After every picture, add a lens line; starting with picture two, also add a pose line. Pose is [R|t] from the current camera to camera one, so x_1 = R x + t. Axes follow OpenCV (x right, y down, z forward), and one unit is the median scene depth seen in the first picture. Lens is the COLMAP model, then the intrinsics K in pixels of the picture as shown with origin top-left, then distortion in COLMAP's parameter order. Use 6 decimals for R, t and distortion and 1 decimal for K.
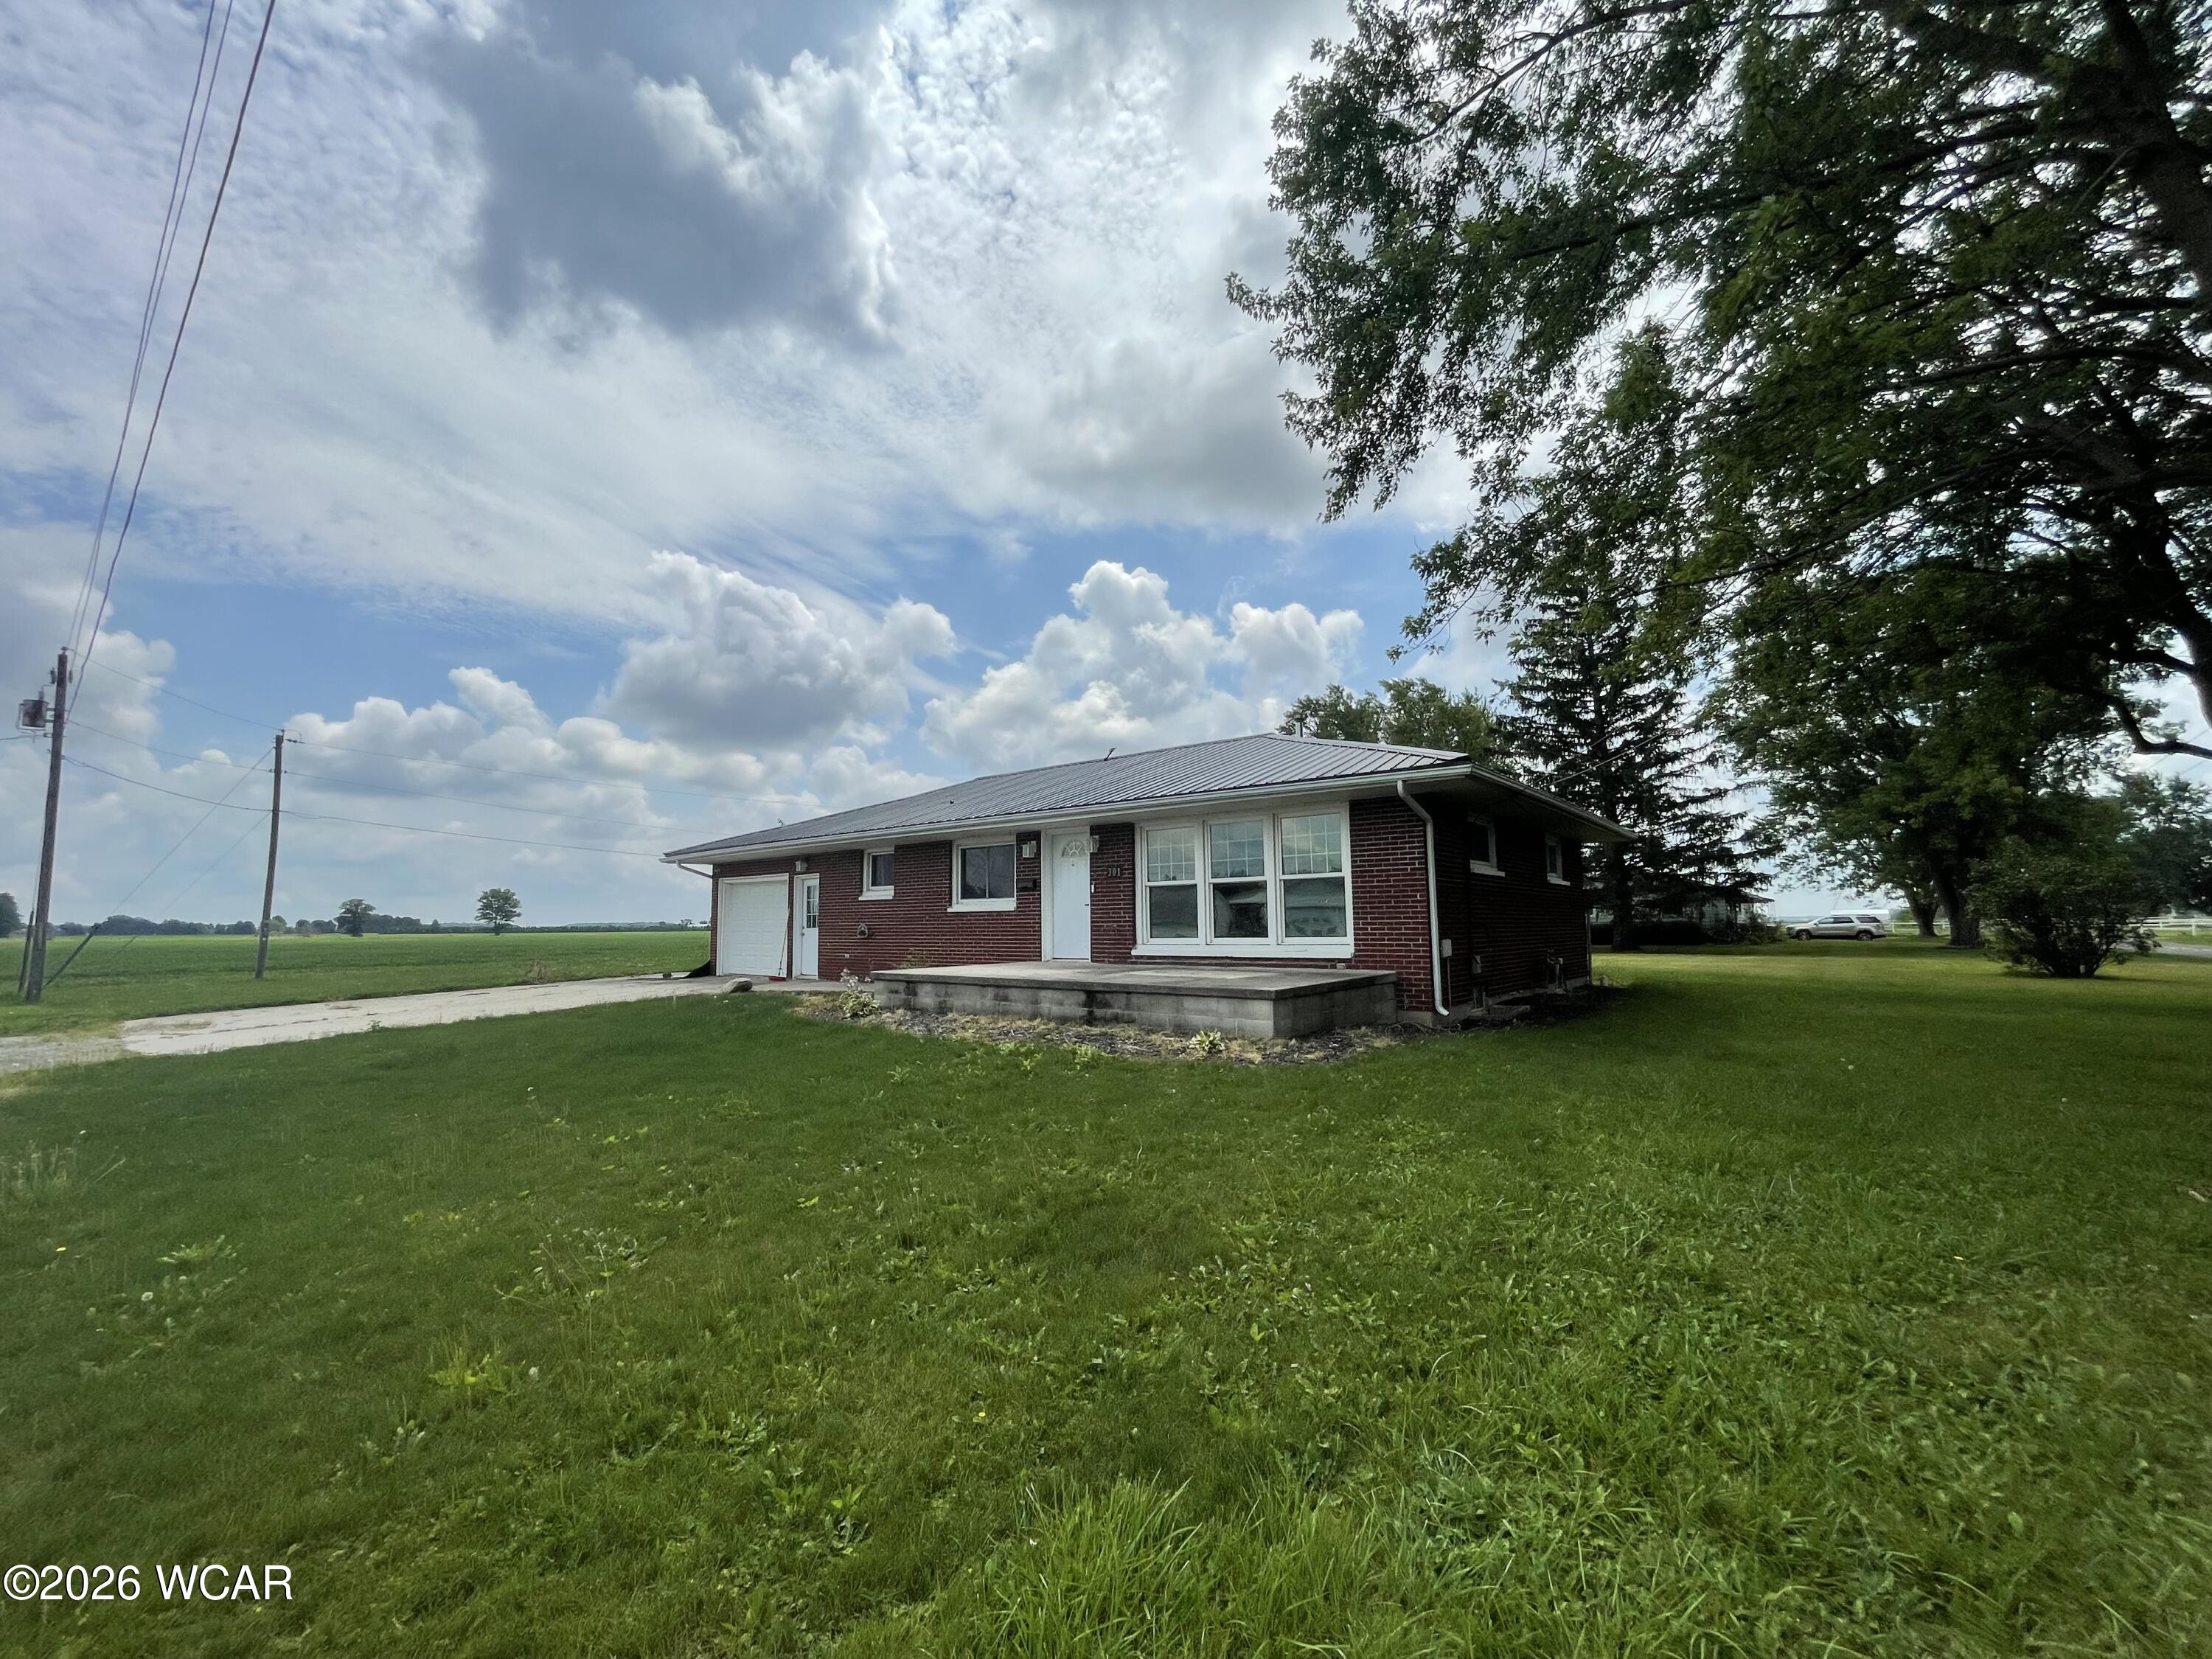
lens RADIAL K [[888.1, 0, 1120.3], [0, 888.1, 844.7], [0, 0, 1]] dist [0.007345, 0.000326]
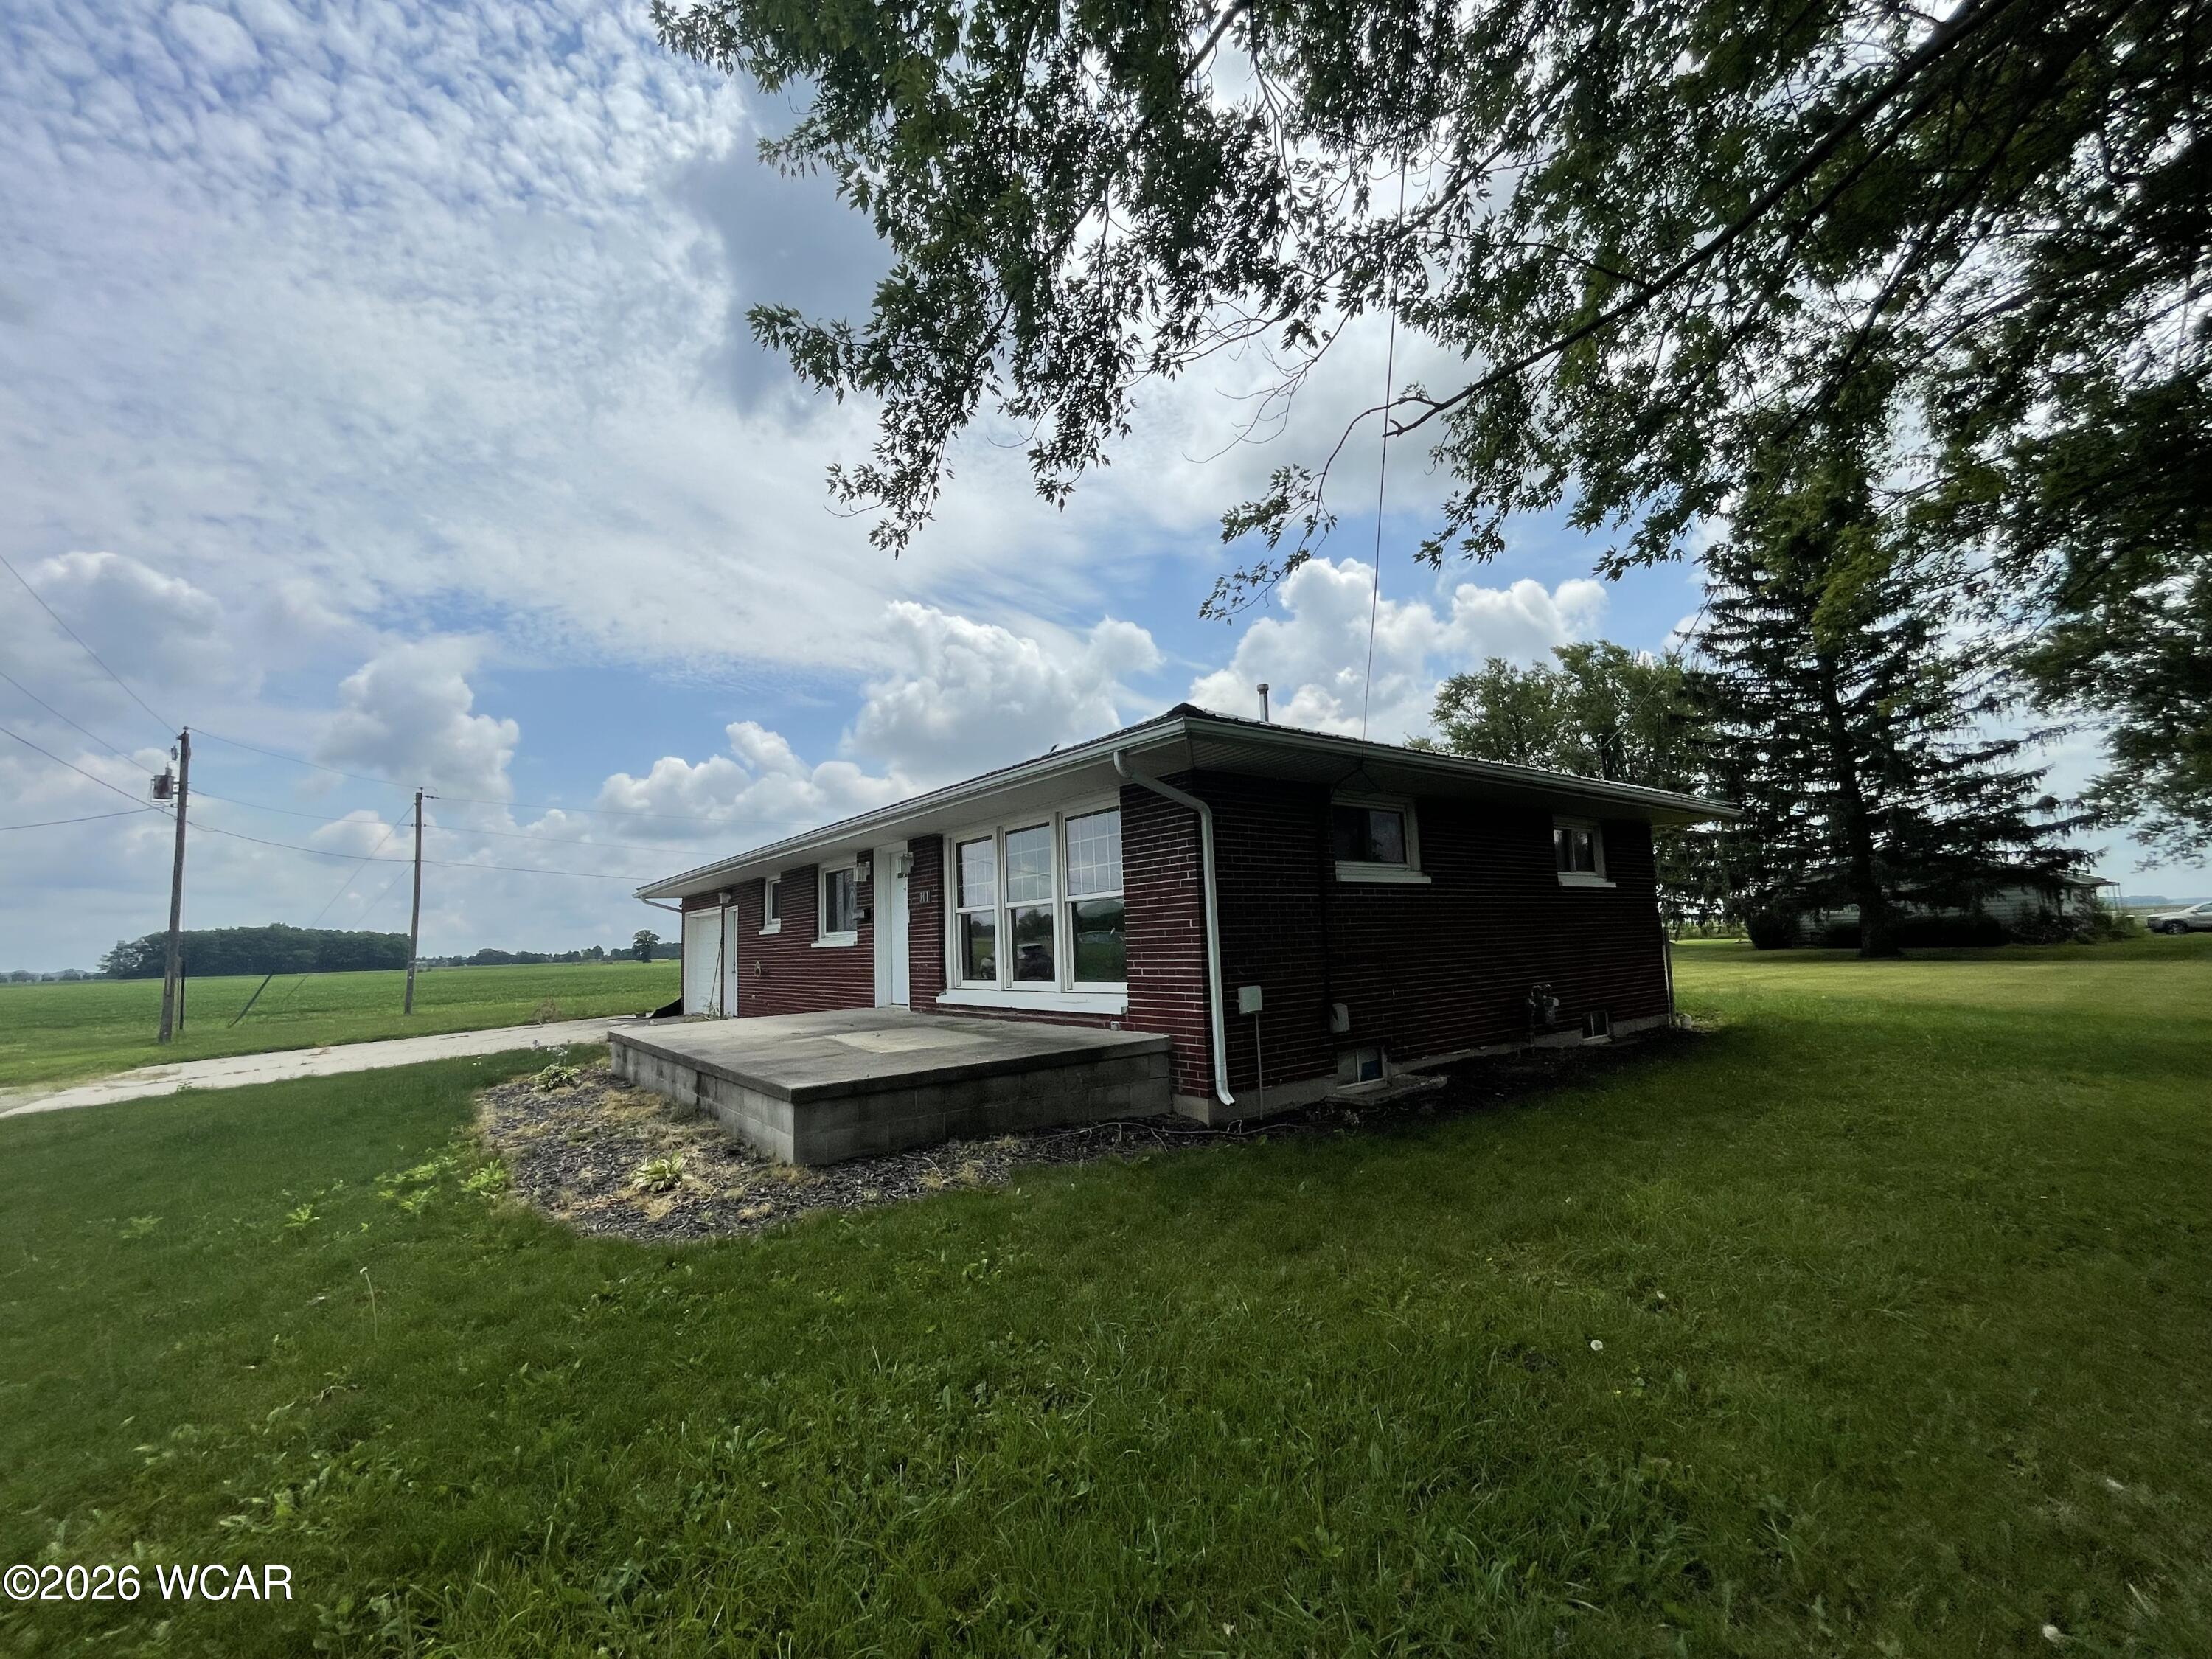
lens RADIAL K [[902.4, 0, 1127.8], [0, 902.4, 830.1], [0, 0, 1]] dist [0.001863, 0.000285]
pose [[0.973515, -0.054316, -0.222079, 0.117130], [0.048306, 0.998307, -0.032410, 0.001899], [0.223463, 0.020824, 0.974490, 0.084739]]
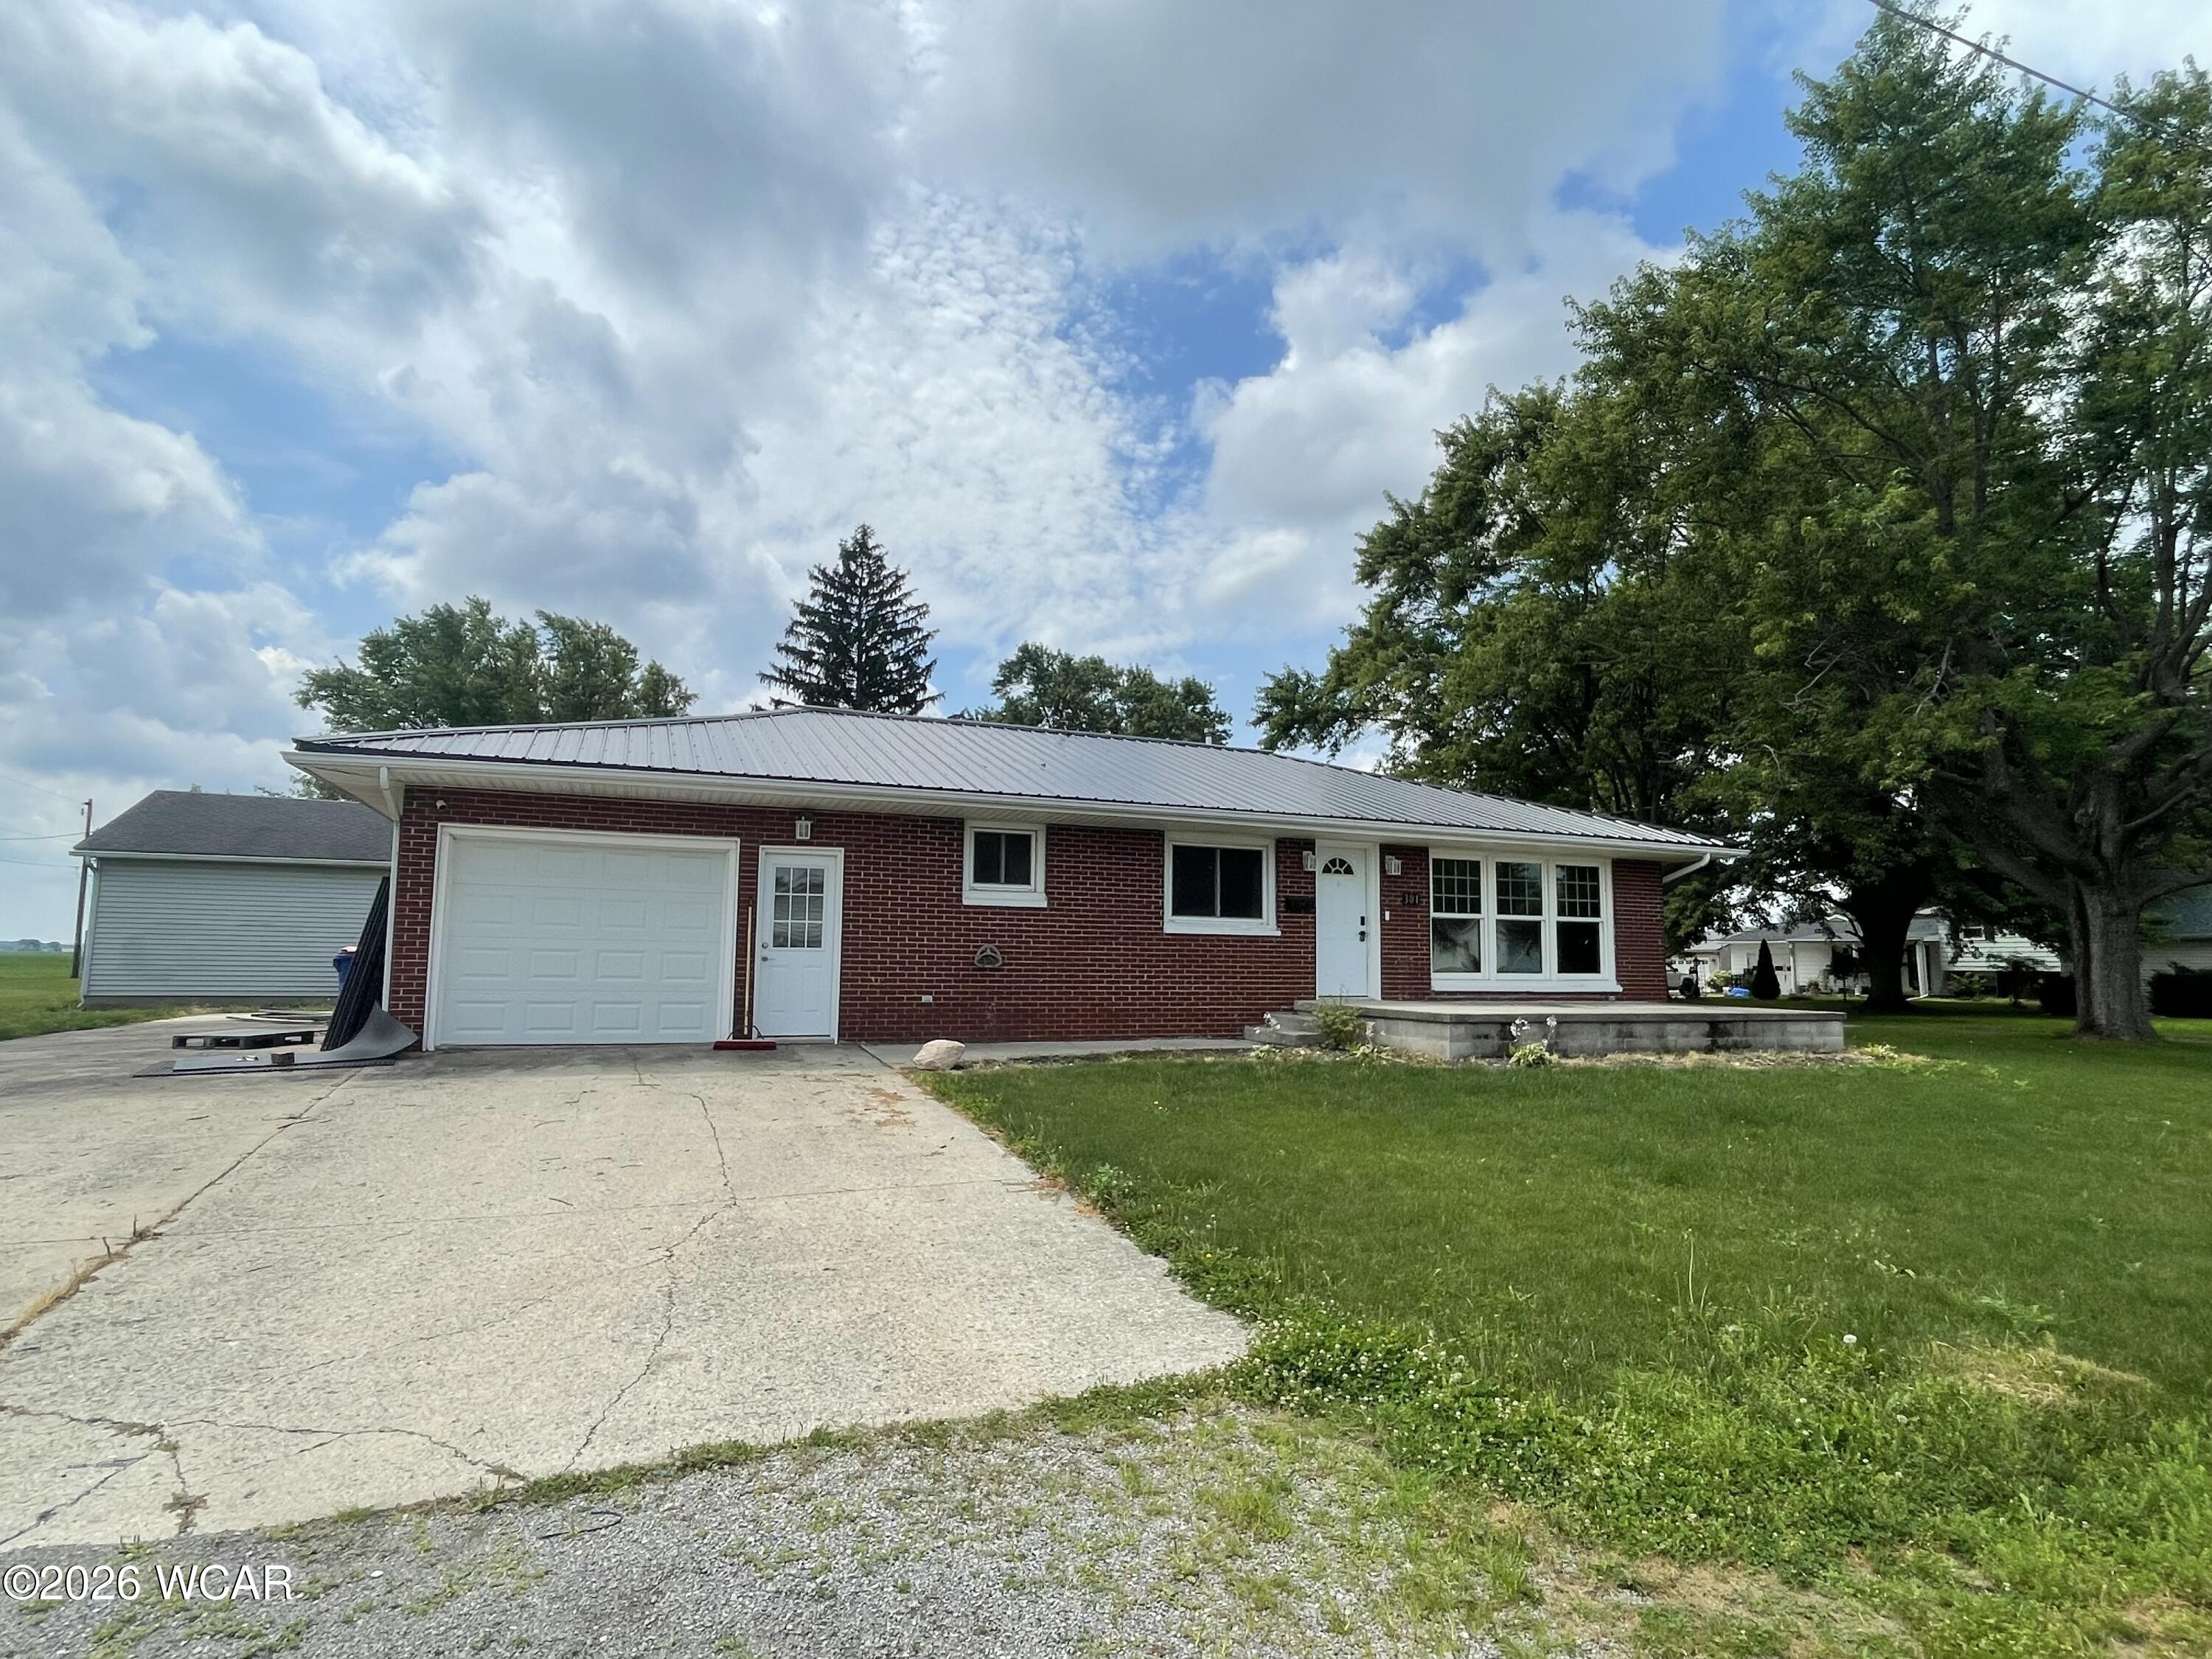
lens RADIAL K [[1142.0, 0, 1095.4], [0, 1142.0, 839.0], [0, 0, 1]] dist [-0.014515, 0.042510]
pose [[0.494465, 0.109065, 0.862328, -0.389798], [-0.095718, 0.992895, -0.070694, 0.027552], [-0.863911, -0.047585, 0.501391, 0.232055]]
